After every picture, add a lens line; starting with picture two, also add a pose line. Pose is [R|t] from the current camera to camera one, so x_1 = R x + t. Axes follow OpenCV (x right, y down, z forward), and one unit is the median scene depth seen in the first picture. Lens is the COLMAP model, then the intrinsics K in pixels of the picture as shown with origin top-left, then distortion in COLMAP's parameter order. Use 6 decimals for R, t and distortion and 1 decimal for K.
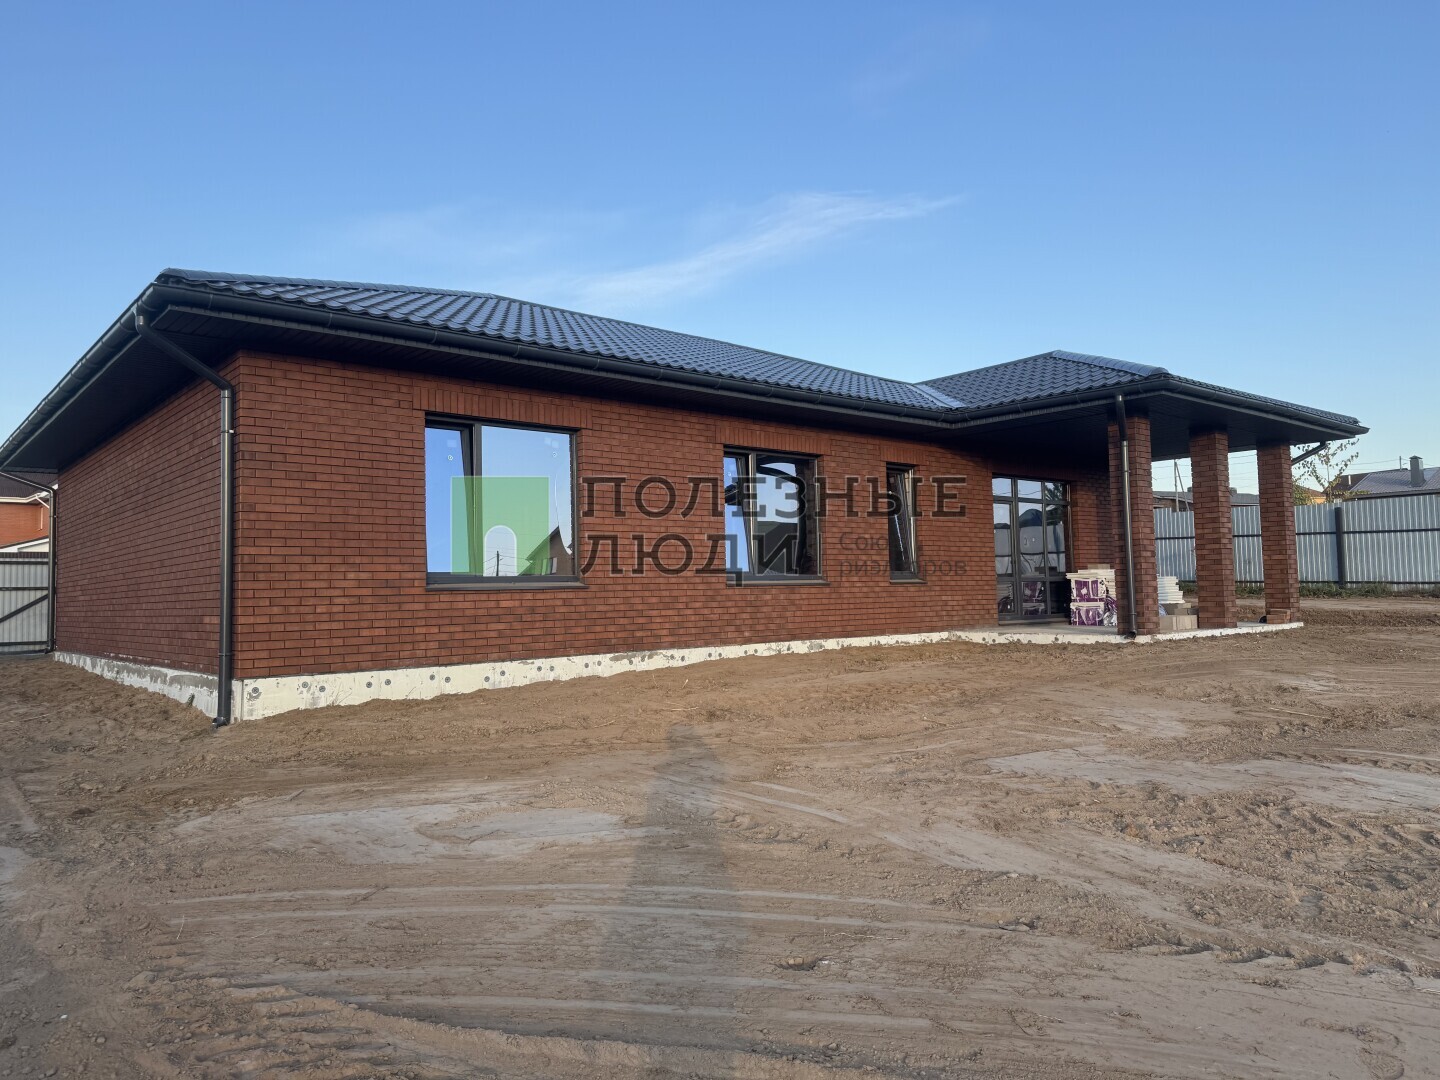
lens RADIAL K [[1006.2, 0, 721.9], [0, 1006.2, 532.5], [0, 0, 1]] dist [0.126228, -0.200786]
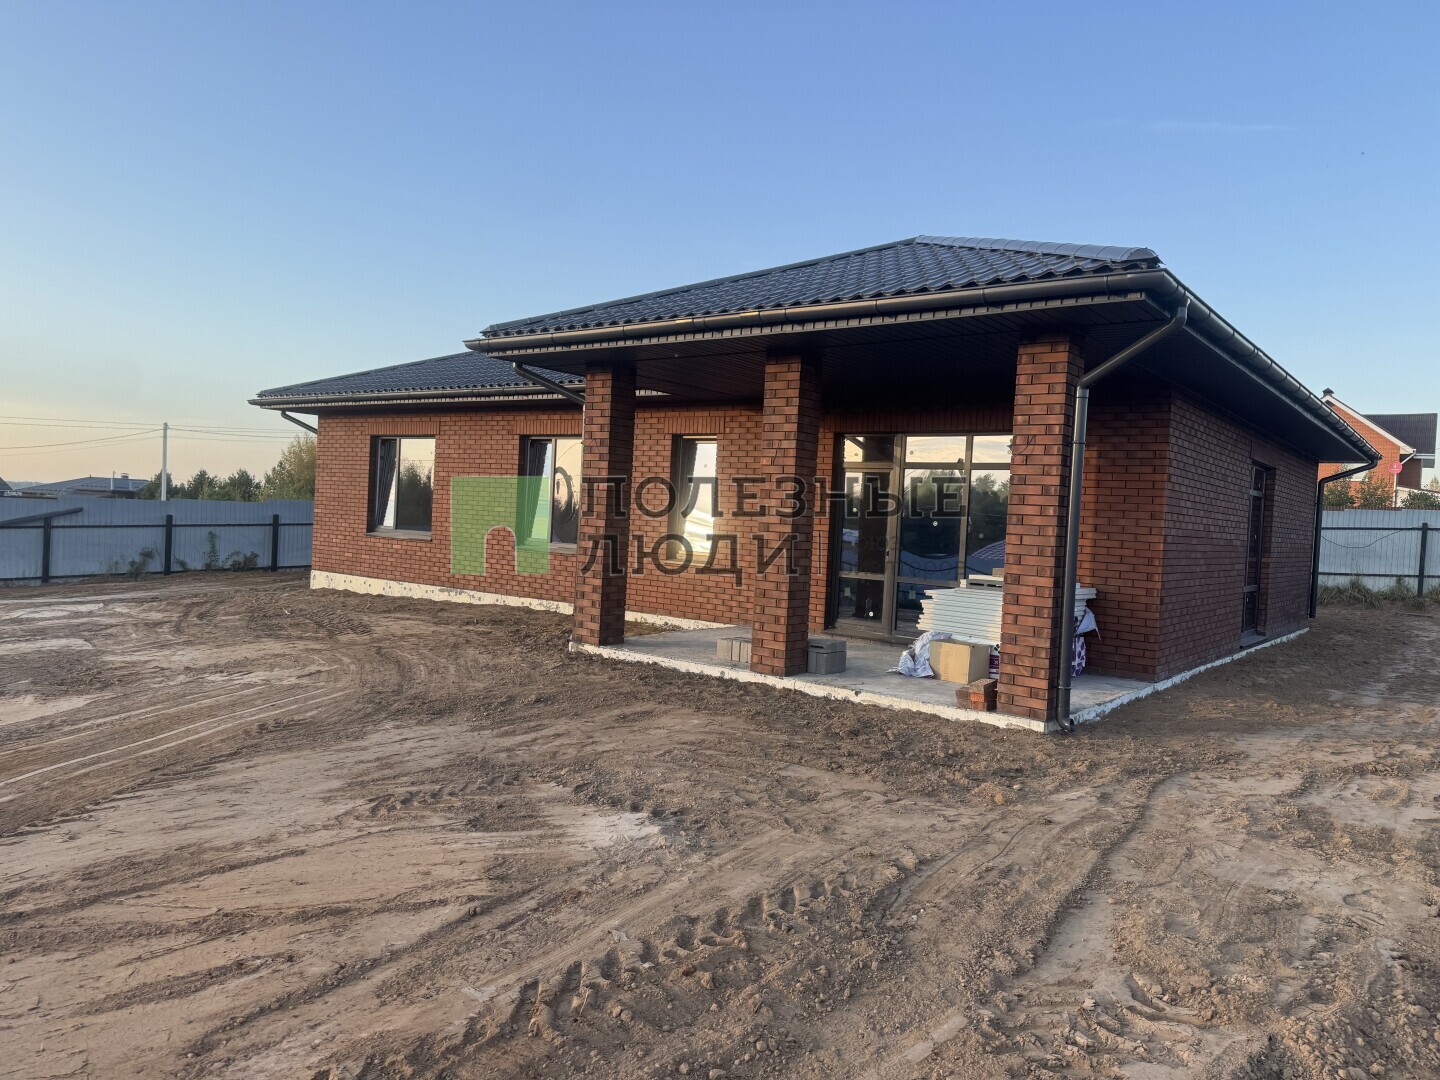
lens RADIAL K [[1006.2, 0, 721.9], [0, 1006.2, 532.5], [0, 0, 1]] dist [0.126228, -0.200786]
pose [[0.217234, 0.050936, -0.974790, 1.318712], [0.000288, 0.998634, 0.052246, -0.033547], [0.976120, -0.011631, 0.216922, 1.002382]]
